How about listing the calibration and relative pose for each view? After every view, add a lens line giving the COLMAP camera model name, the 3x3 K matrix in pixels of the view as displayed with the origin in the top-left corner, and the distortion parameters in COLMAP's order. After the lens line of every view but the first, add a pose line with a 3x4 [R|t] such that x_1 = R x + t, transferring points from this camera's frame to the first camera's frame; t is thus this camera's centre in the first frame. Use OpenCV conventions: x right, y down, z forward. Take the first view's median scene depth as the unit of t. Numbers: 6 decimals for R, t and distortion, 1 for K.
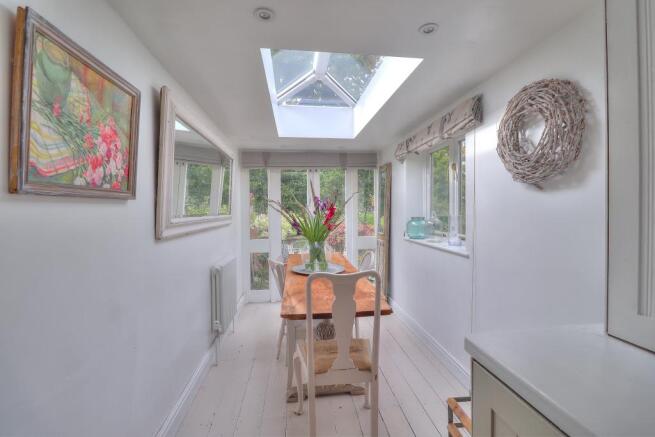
lens RADIAL K [[312.8, 0, 329.4], [0, 312.8, 211.9], [0, 0, 1]] dist [-0.000662, -0.000450]
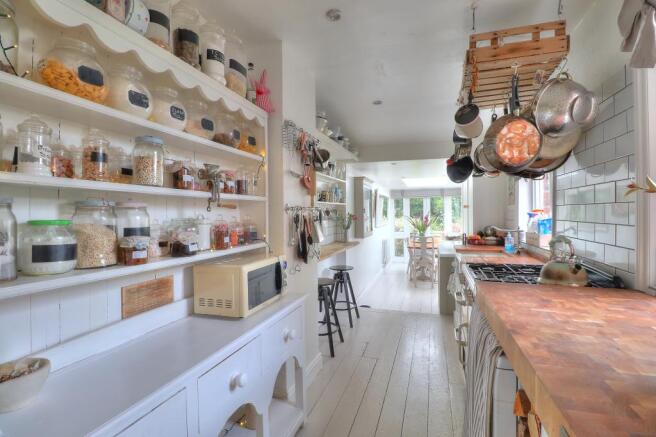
lens RADIAL K [[313.2, 0, 329.9], [0, 313.2, 211.8], [0, 0, 1]] dist [-0.000662, -0.000450]
pose [[0.909351, -0.005961, -0.415988, 0.237428], [0.004749, 0.999981, -0.003946, -0.038106], [0.416004, 0.001613, 0.909362, -1.155098]]
